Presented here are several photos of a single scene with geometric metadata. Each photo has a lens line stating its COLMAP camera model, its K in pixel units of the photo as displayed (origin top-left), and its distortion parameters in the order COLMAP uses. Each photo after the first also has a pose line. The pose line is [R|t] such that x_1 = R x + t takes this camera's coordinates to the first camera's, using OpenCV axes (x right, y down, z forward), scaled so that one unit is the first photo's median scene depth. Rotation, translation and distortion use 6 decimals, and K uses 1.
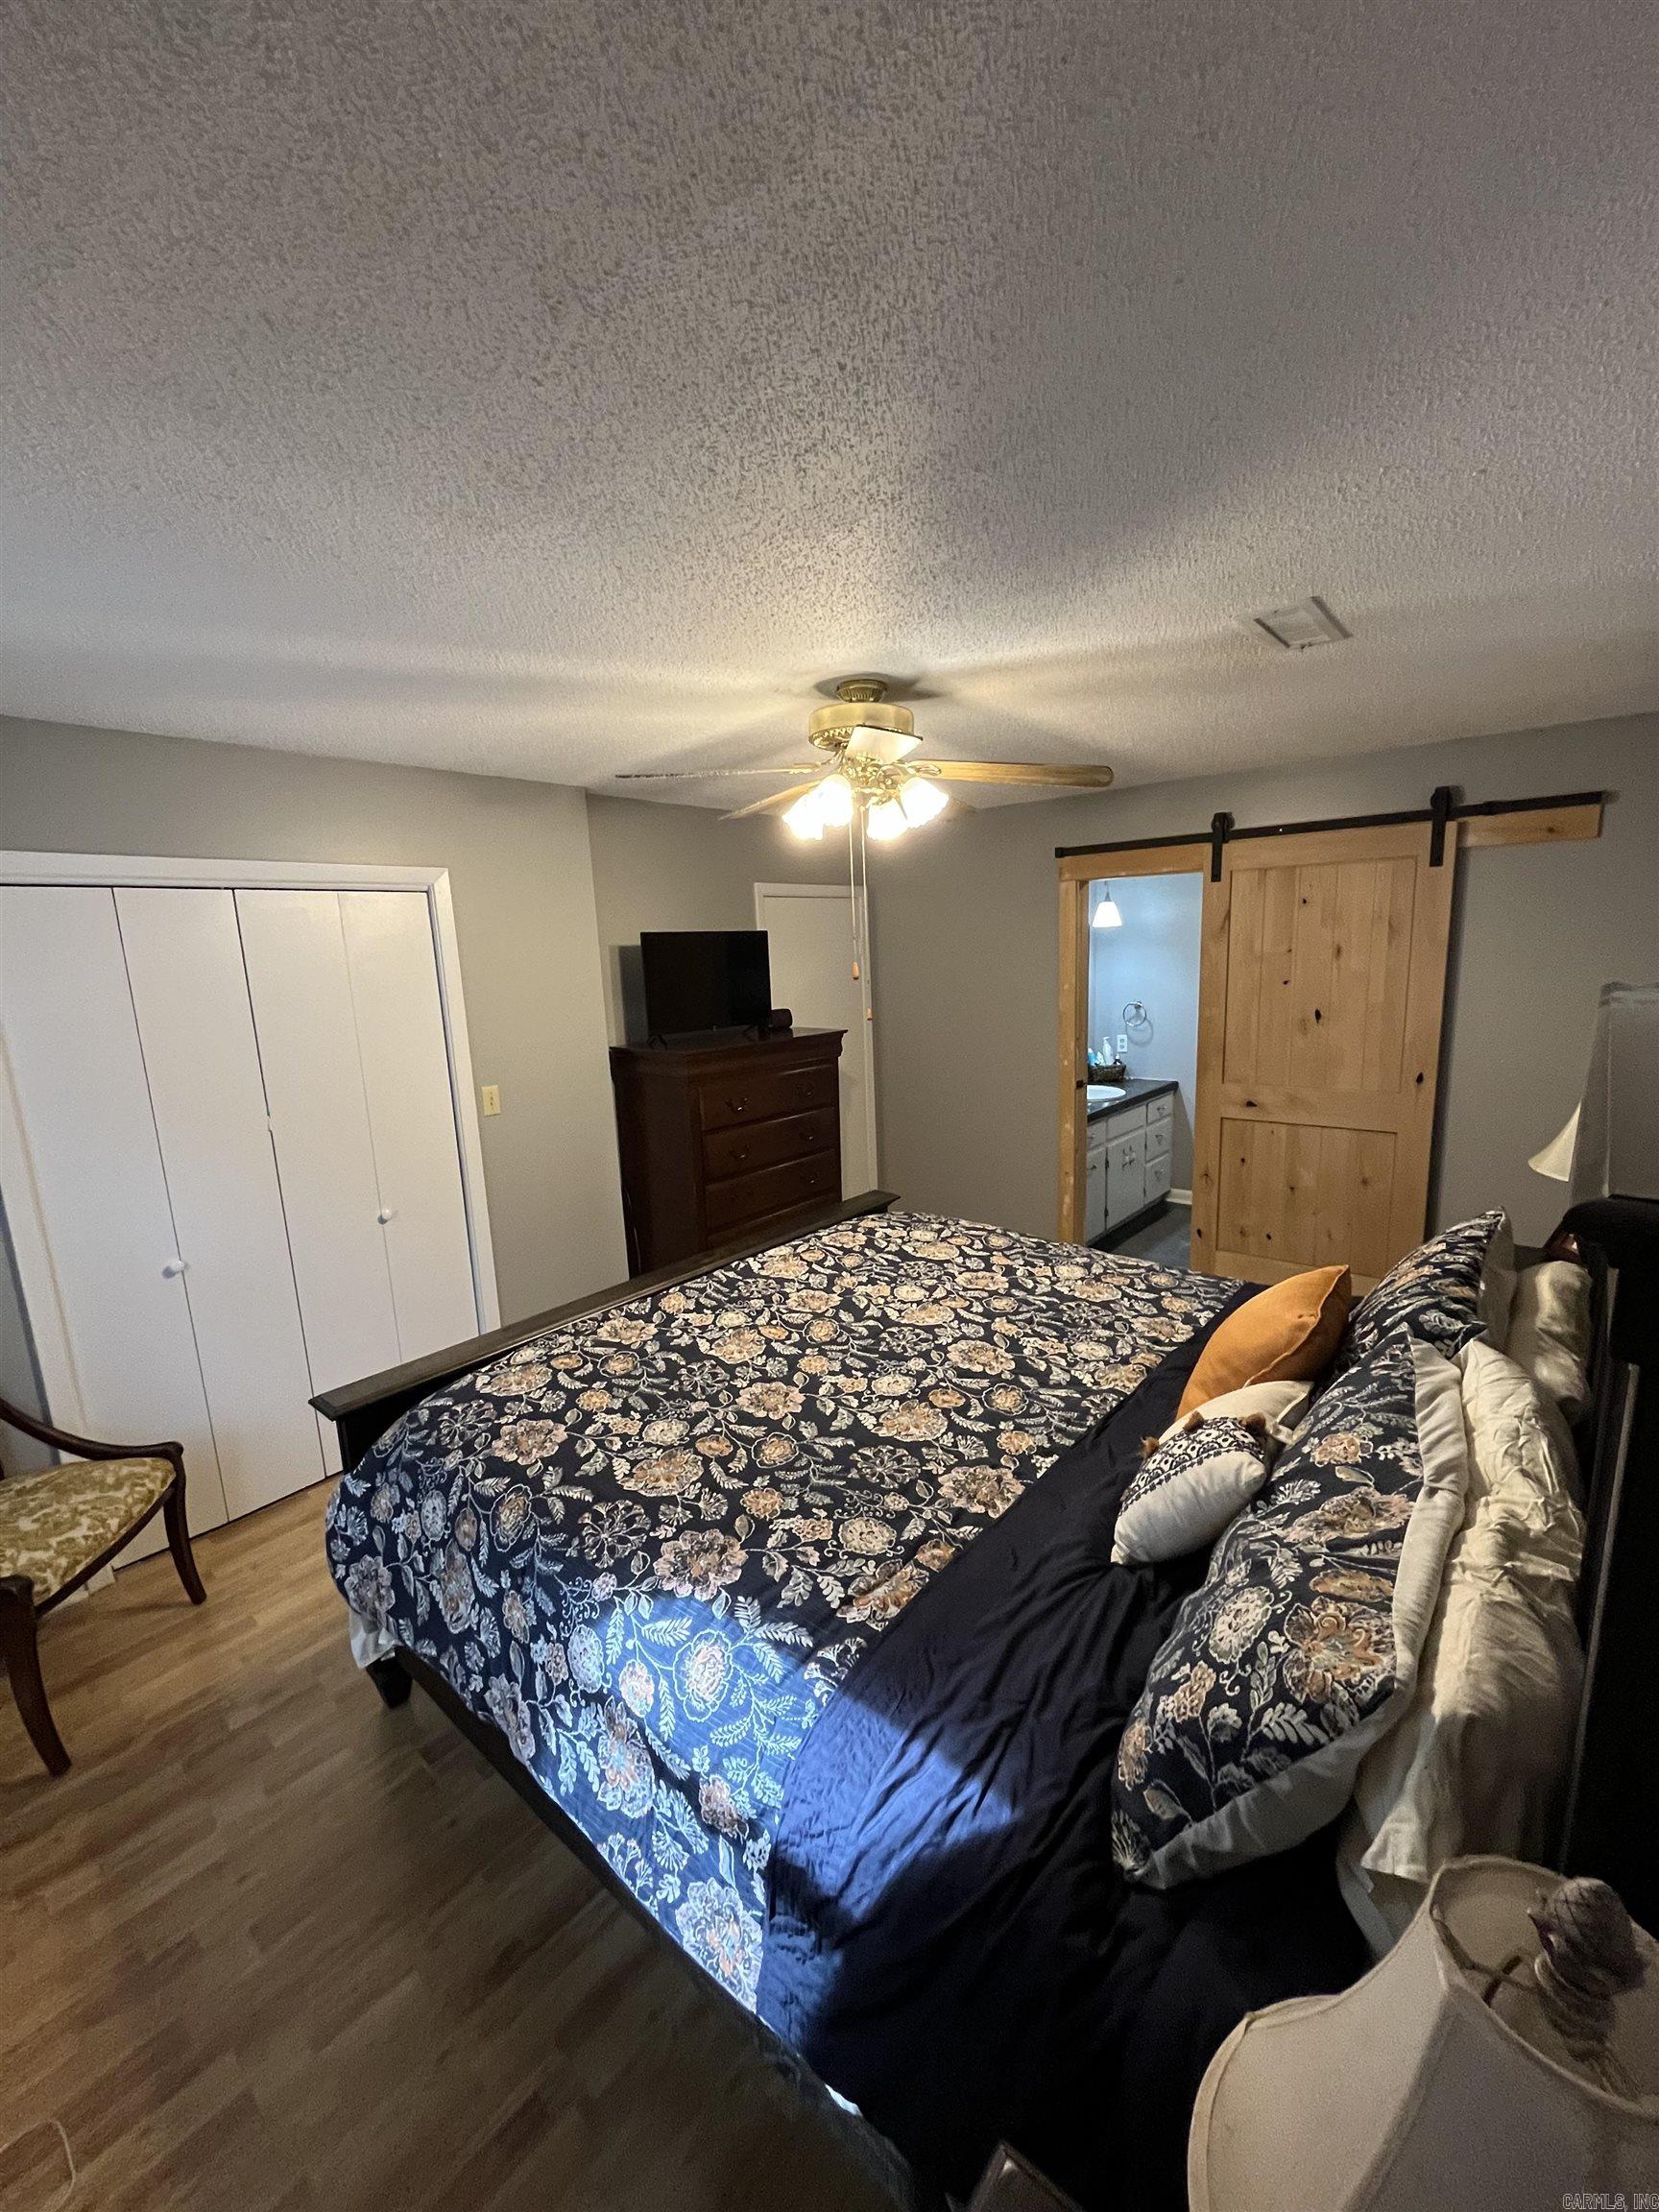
lens RADIAL K [[889.1, 0, 836.0], [0, 889.1, 1107.4], [0, 0, 1]] dist [-0.003457, -0.000078]
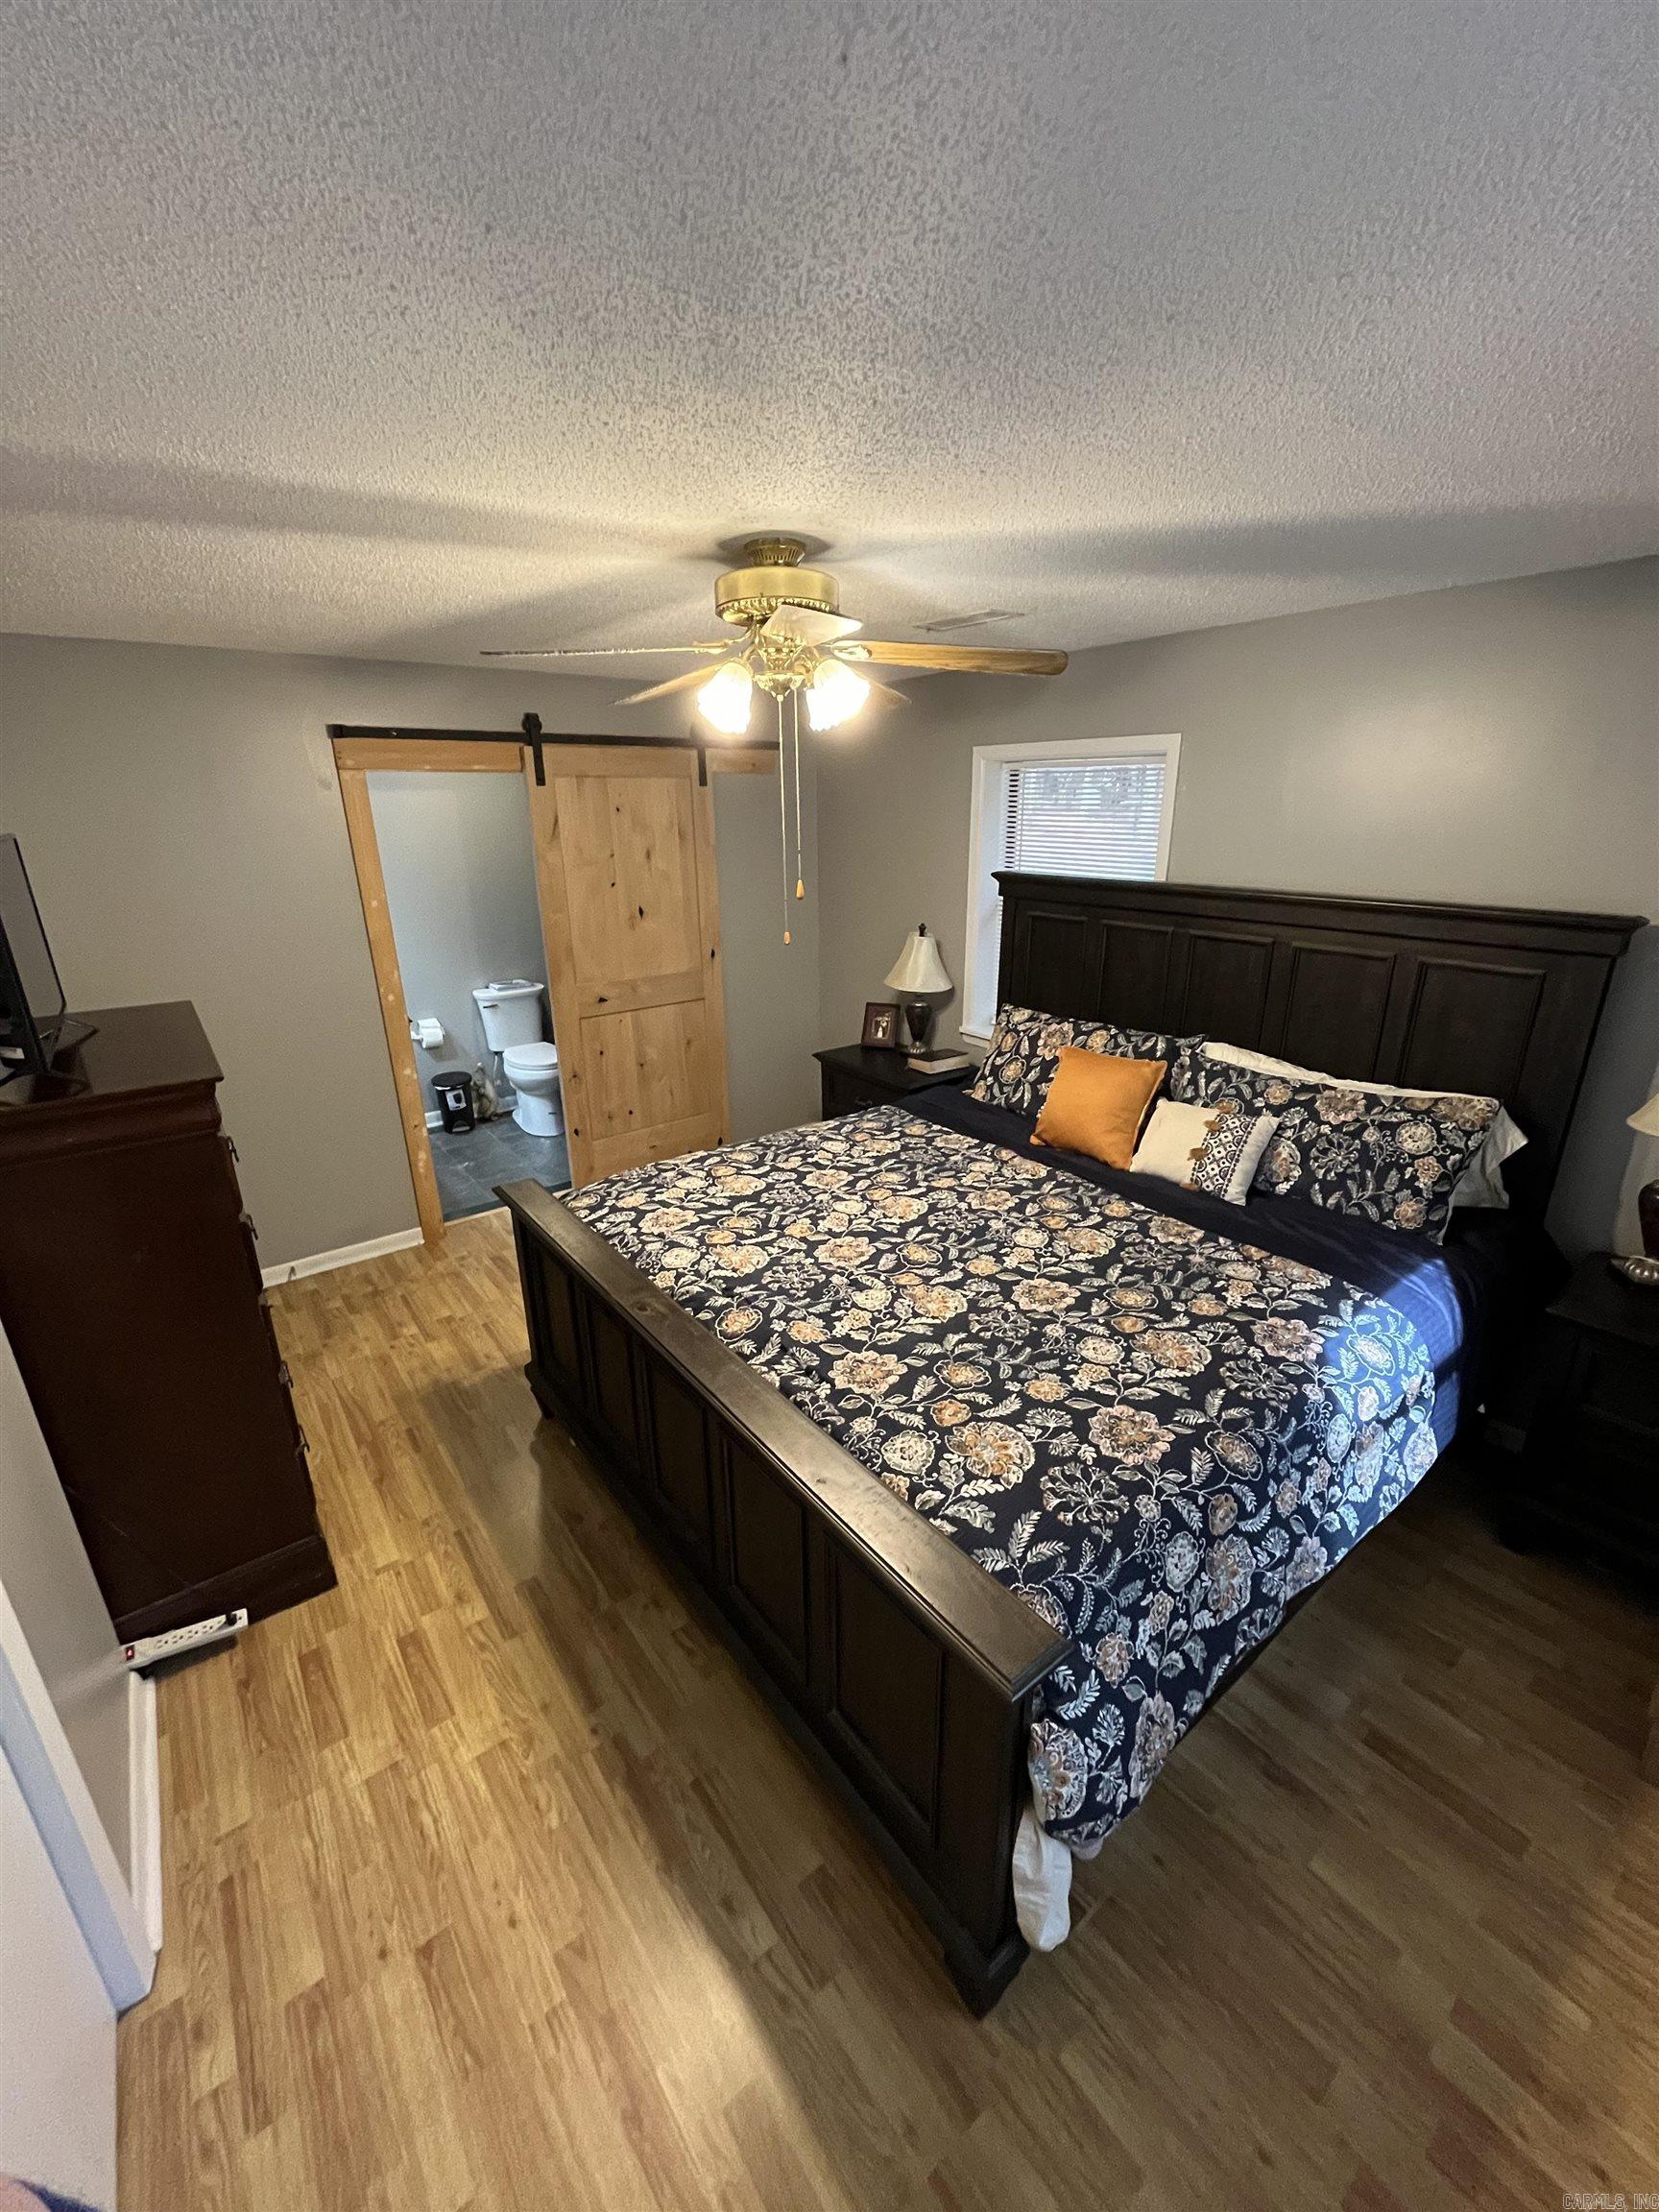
lens RADIAL K [[889.1, 0, 836.0], [0, 889.1, 1107.4], [0, 0, 1]] dist [-0.003457, -0.000078]
pose [[0.208214, -0.284441, 0.935810, -0.965641], [0.179097, 0.951690, 0.249420, -0.180385], [-0.961546, 0.115668, 0.249098, 0.857122]]
